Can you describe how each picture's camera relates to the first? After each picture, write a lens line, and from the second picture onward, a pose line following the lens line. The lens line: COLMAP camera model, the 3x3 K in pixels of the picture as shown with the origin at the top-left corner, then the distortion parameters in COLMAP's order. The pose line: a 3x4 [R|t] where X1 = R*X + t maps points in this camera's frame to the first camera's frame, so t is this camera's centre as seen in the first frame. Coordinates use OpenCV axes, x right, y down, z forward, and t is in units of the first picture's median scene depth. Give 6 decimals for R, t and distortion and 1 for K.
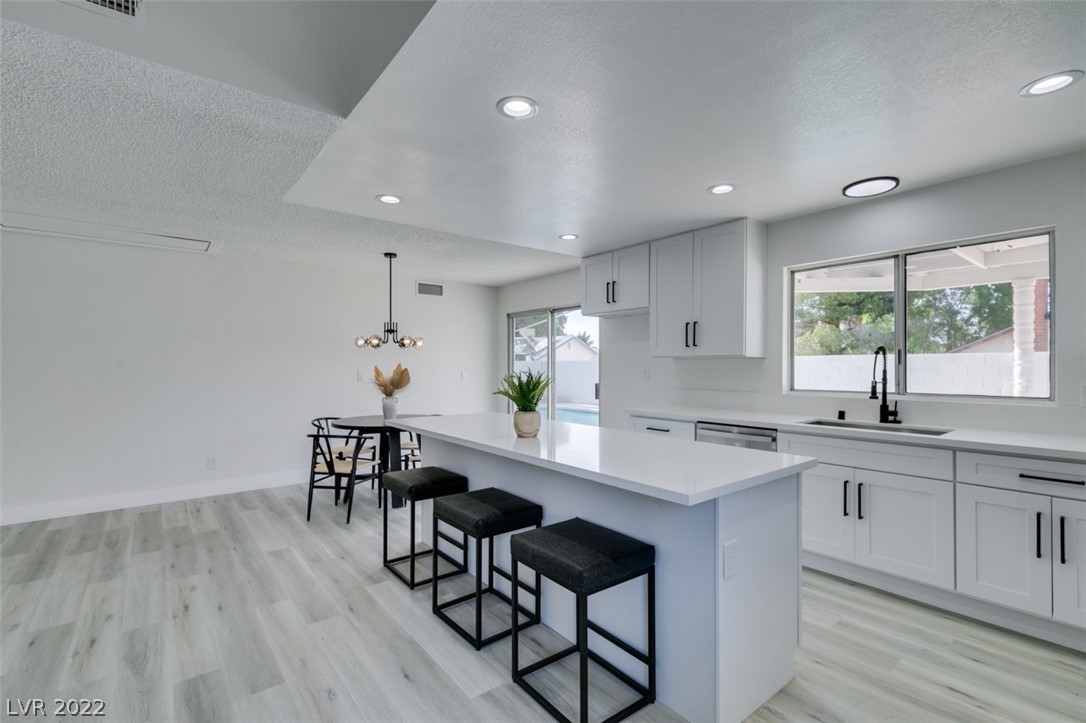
lens RADIAL K [[491.1, 0, 539.0], [0, 491.1, 359.5], [0, 0, 1]] dist [-0.000816, -0.000442]
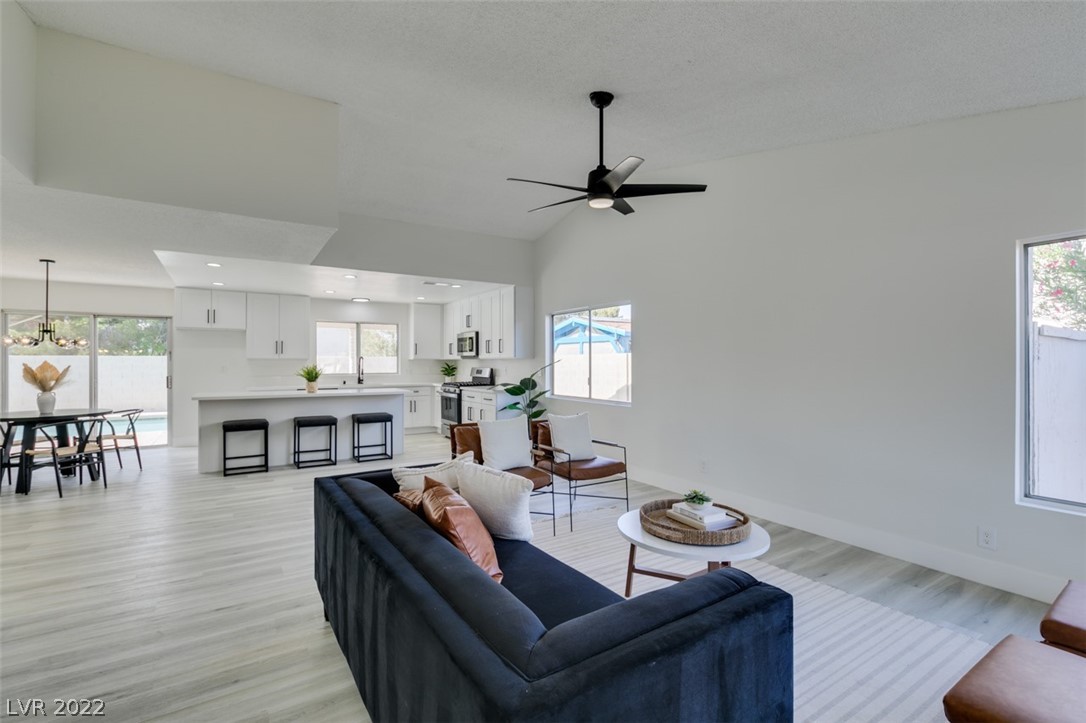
lens RADIAL K [[487.3, 0, 543.0], [0, 487.3, 361.5], [0, 0, 1]] dist [0.003287, -0.000281]
pose [[0.099786, 0.004115, 0.995000, -1.397620], [-0.011035, 0.999935, -0.003028, 0.000085], [-0.994948, -0.010677, 0.099825, -0.219172]]
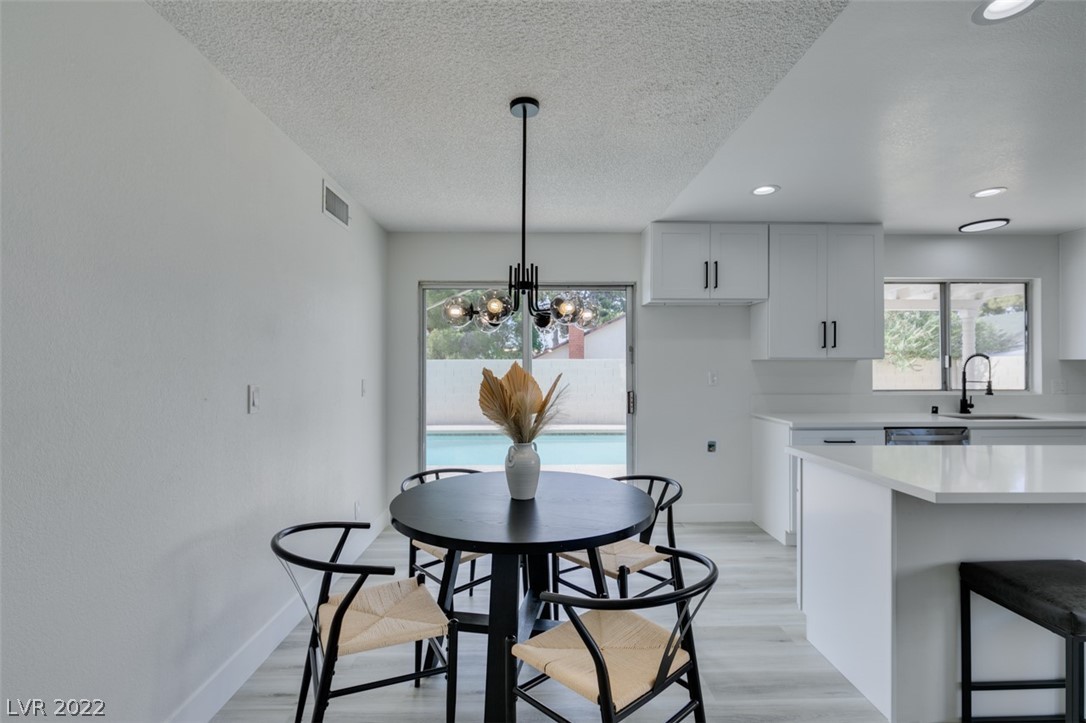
lens RADIAL K [[484.3, 0, 541.8], [0, 484.3, 365.7], [0, 0, 1]] dist [0.002830, -0.000787]
pose [[0.603138, 0.006020, 0.797614, -0.690586], [-0.011567, 0.999932, 0.001200, 0.012022], [-0.797553, -0.009950, 0.603167, 0.811034]]
